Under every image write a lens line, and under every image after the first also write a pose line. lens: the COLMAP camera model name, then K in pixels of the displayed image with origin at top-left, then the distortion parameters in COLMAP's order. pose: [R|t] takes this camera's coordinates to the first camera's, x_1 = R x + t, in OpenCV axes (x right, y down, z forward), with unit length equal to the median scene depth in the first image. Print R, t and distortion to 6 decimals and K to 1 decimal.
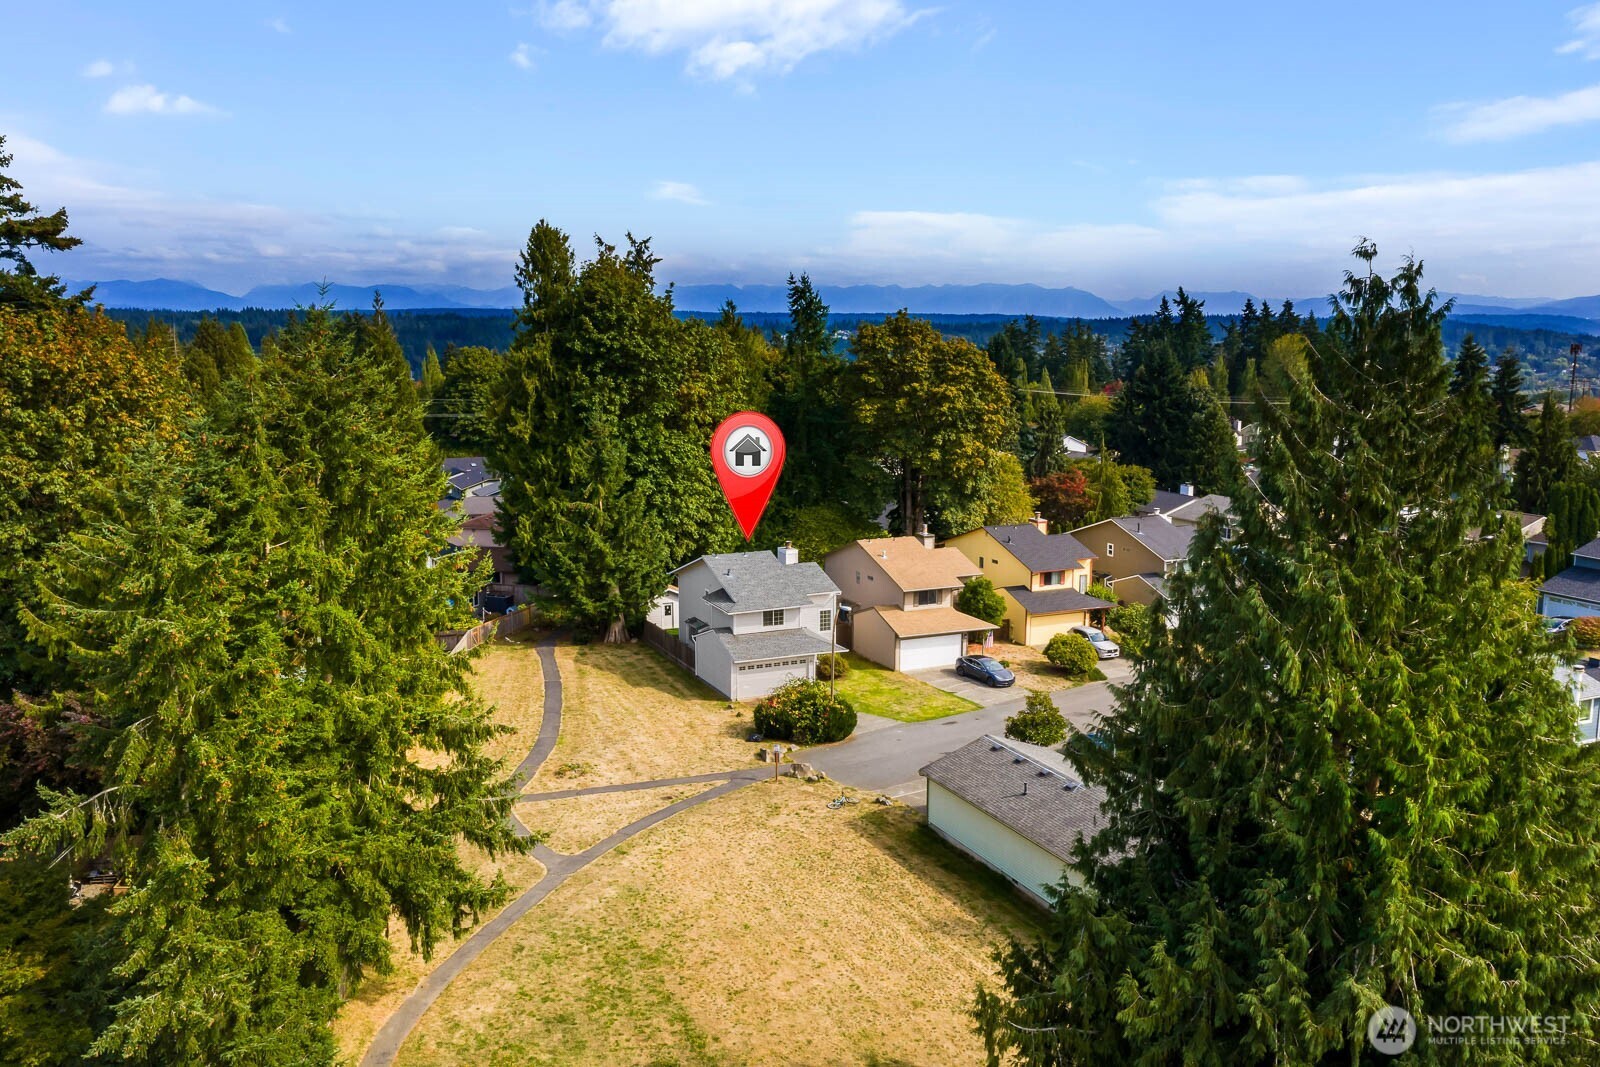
lens RADIAL K [[1301.0, 0, 800.0], [0, 1301.0, 533.5], [0, 0, 1]] dist [0.004344, 0.002323]
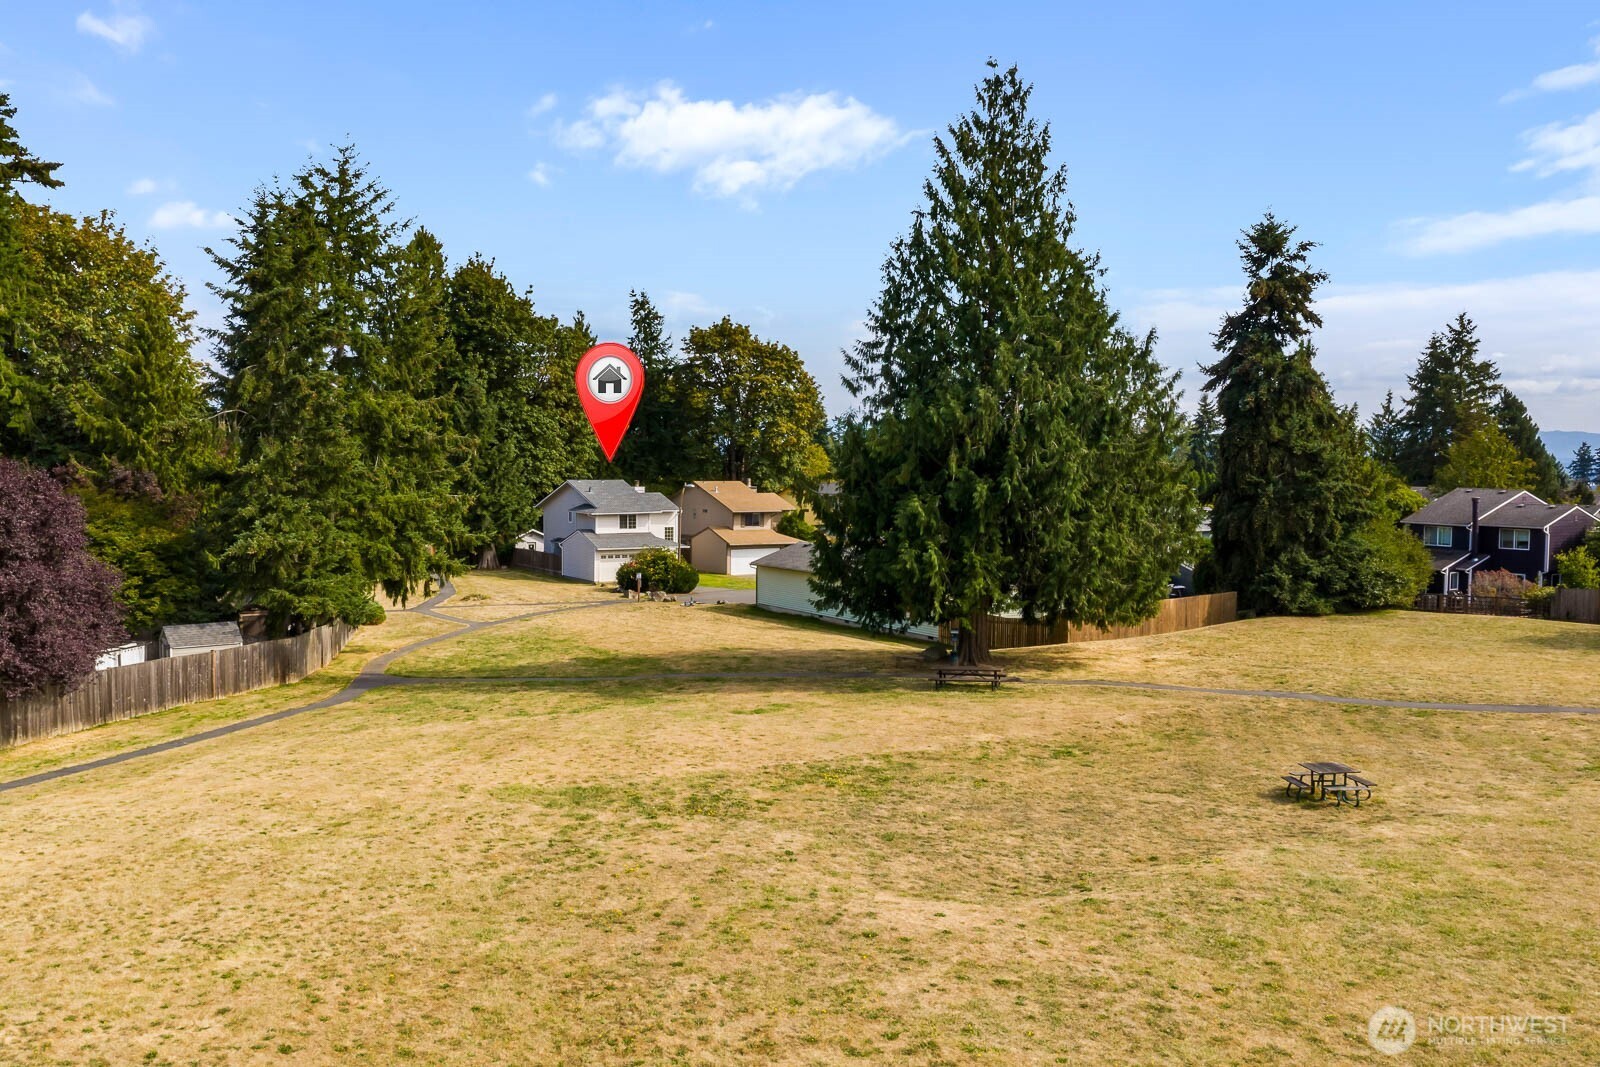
lens RADIAL K [[1301.0, 0, 800.0], [0, 1301.0, 533.5], [0, 0, 1]] dist [0.004344, 0.002323]
pose [[0.990116, -0.003779, 0.140202, -0.027615], [0.017529, 0.995133, -0.096965, 0.171975], [-0.139153, 0.098464, 0.985364, -0.200109]]
